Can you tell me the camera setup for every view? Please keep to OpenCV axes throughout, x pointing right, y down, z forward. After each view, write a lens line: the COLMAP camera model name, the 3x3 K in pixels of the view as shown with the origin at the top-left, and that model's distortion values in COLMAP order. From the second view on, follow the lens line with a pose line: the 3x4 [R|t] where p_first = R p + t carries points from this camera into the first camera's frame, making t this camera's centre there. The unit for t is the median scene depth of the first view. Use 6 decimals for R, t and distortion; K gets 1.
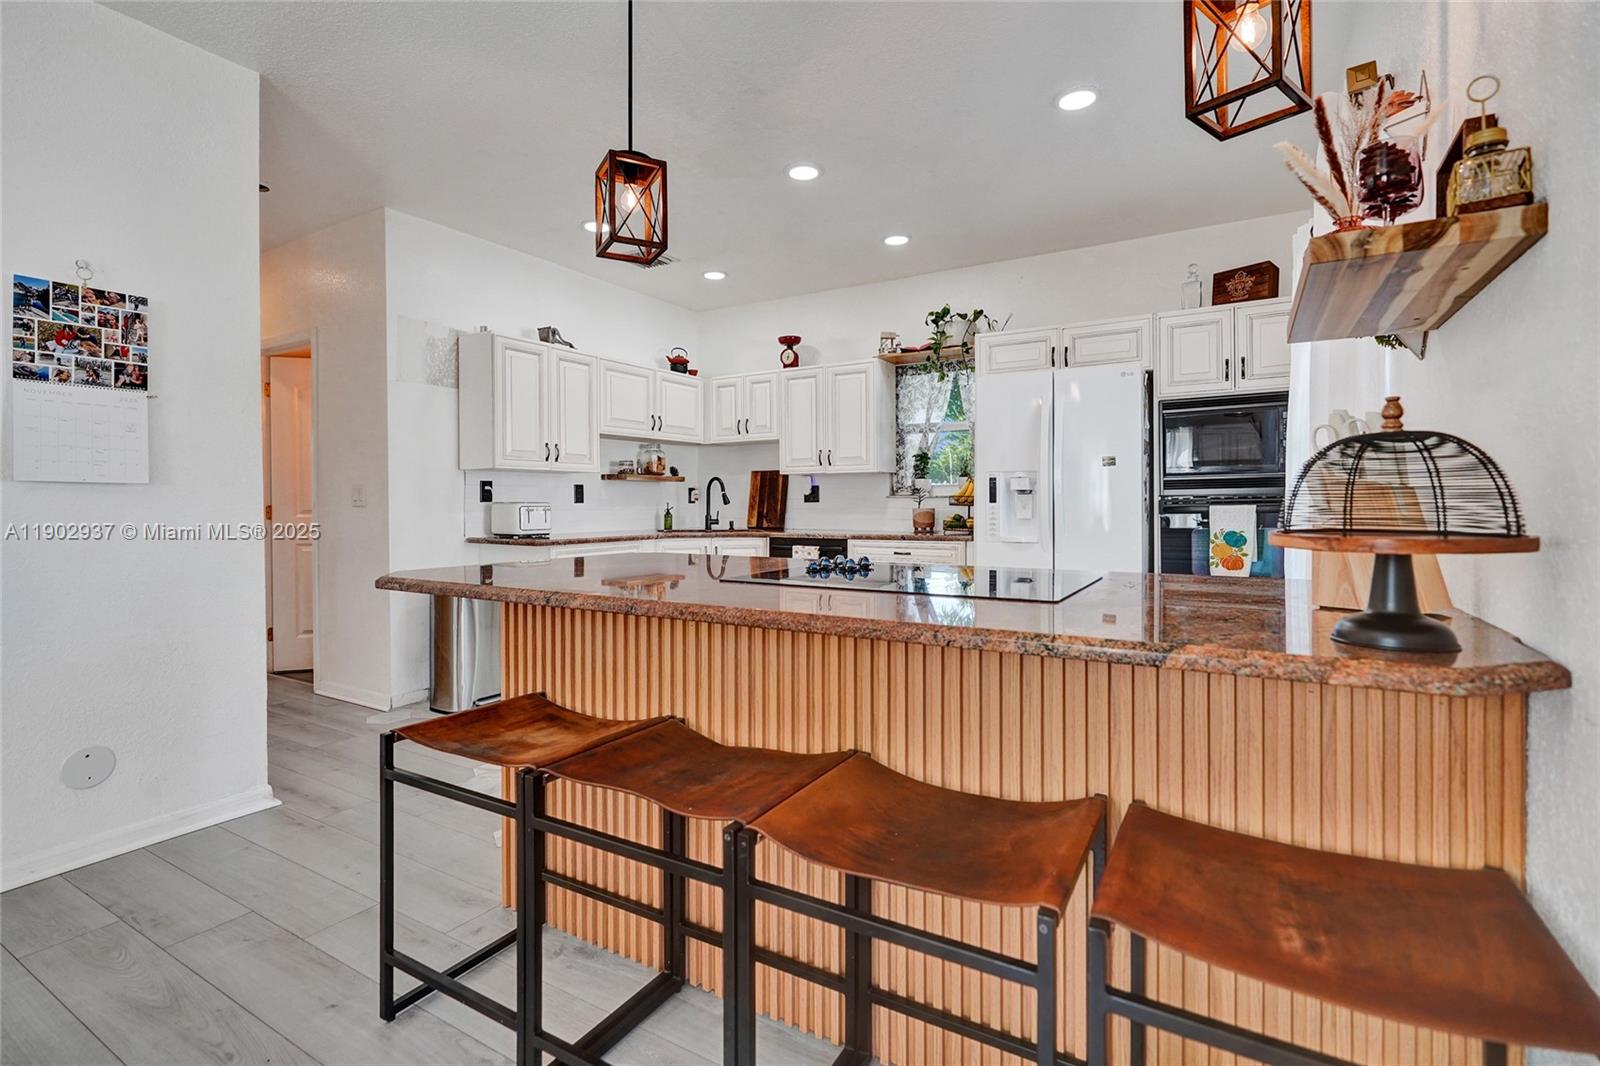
lens RADIAL K [[734.9, 0, 768.9], [0, 734.9, 508.6], [0, 0, 1]] dist [0.023179, -0.018987]
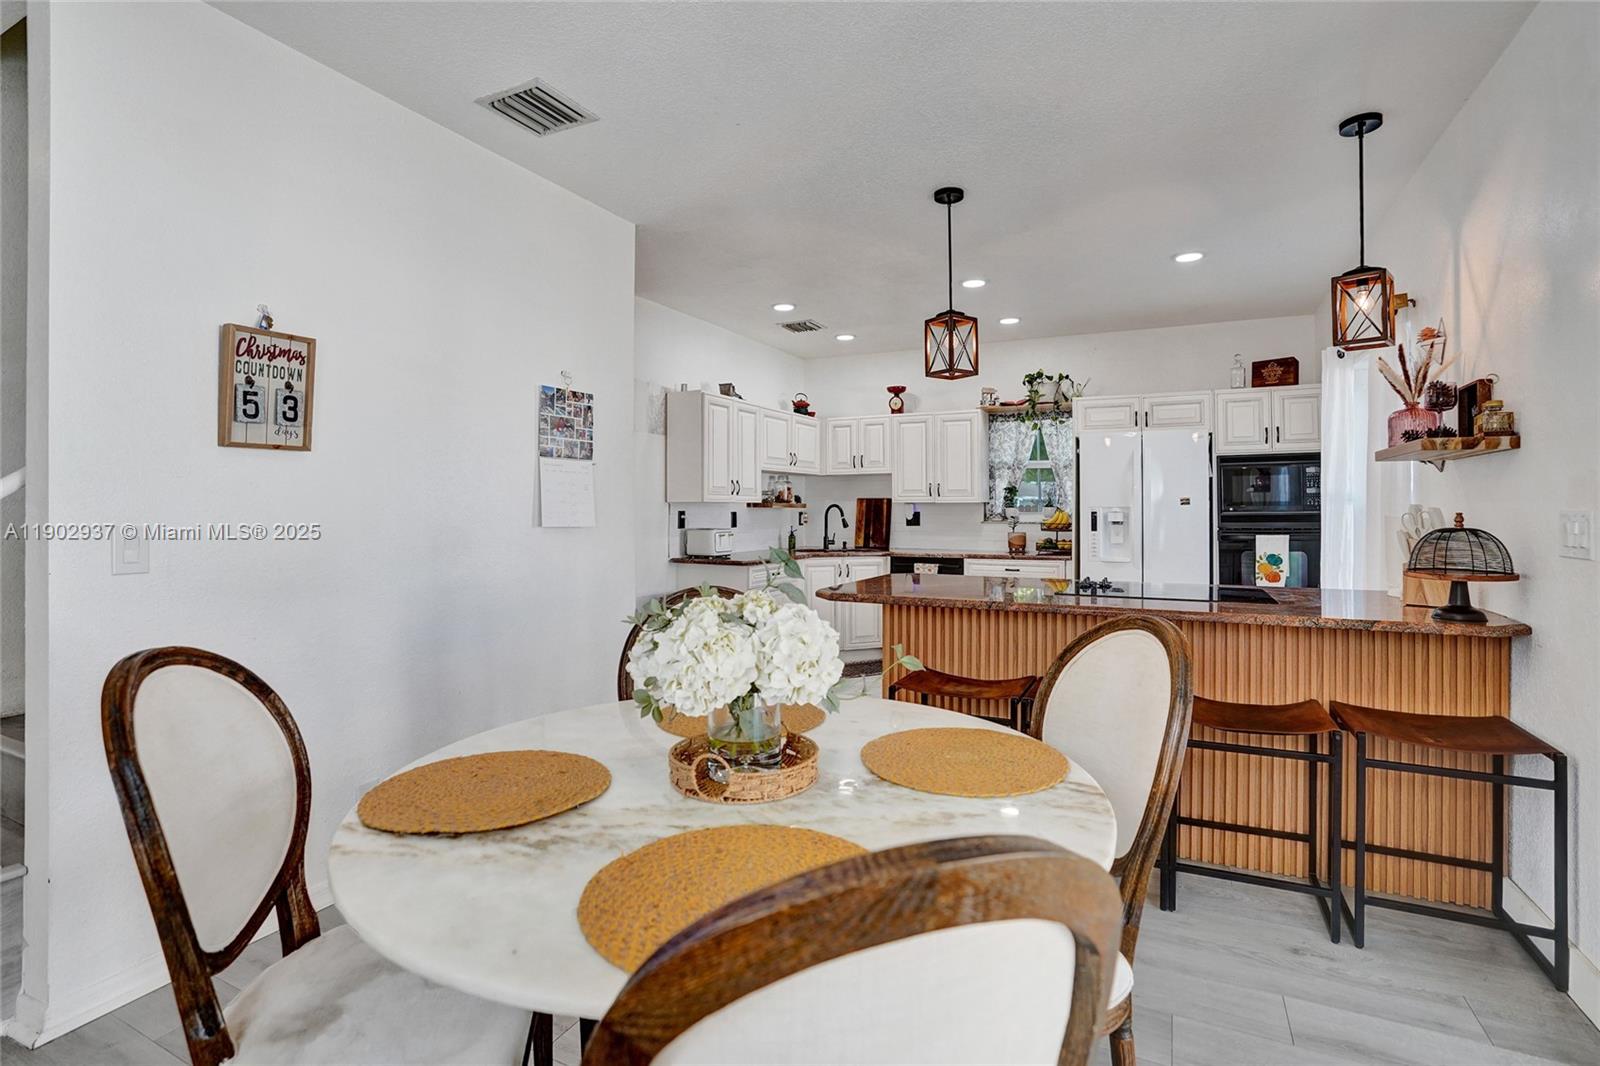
lens RADIAL K [[747.3, 0, 799.7], [0, 747.3, 508.0], [0, 0, 1]] dist [-0.028339, 0.000377]
pose [[0.995770, 0.004783, 0.091755, -0.298364], [-0.003623, 0.999911, -0.012804, -0.026971], [-0.091808, 0.012417, 0.995699, -0.228177]]
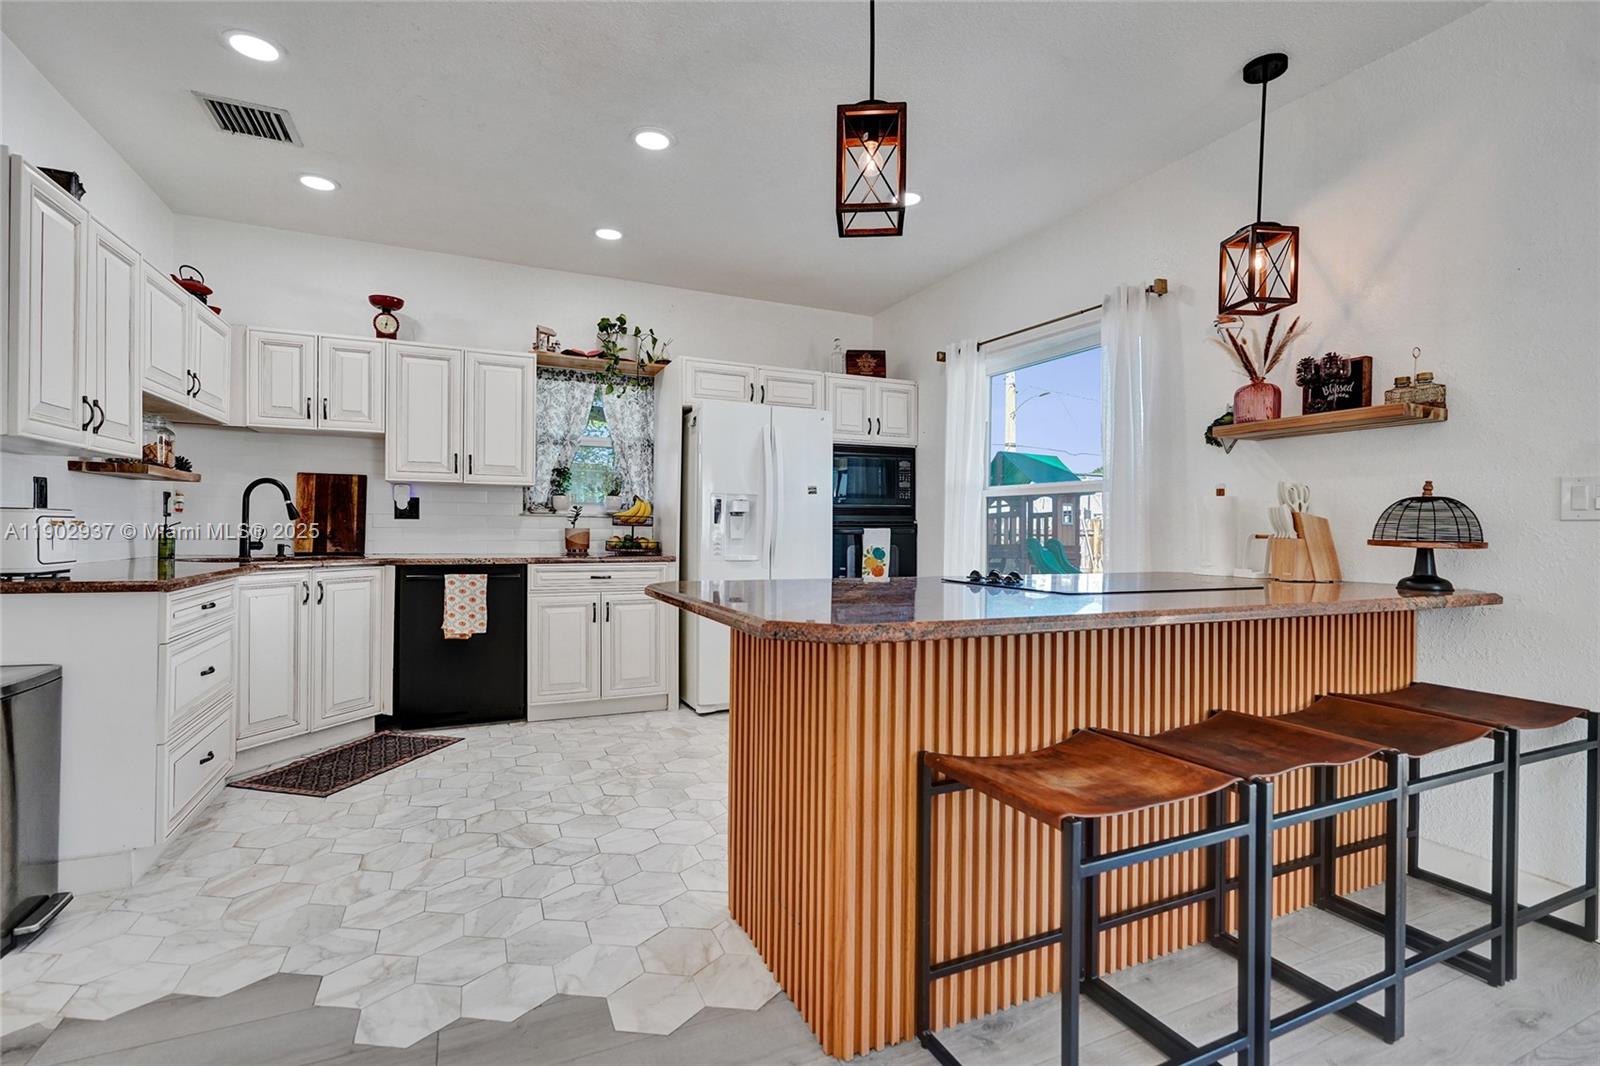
lens RADIAL K [[742.3, 0, 817.9], [0, 742.3, 530.3], [0, 0, 1]] dist [-0.001292, -0.000125]
pose [[0.562442, 0.007800, 0.826800, -0.436206], [-0.007106, 0.999964, -0.004599, 0.005031], [-0.826806, -0.003288, 0.562477, 0.266004]]
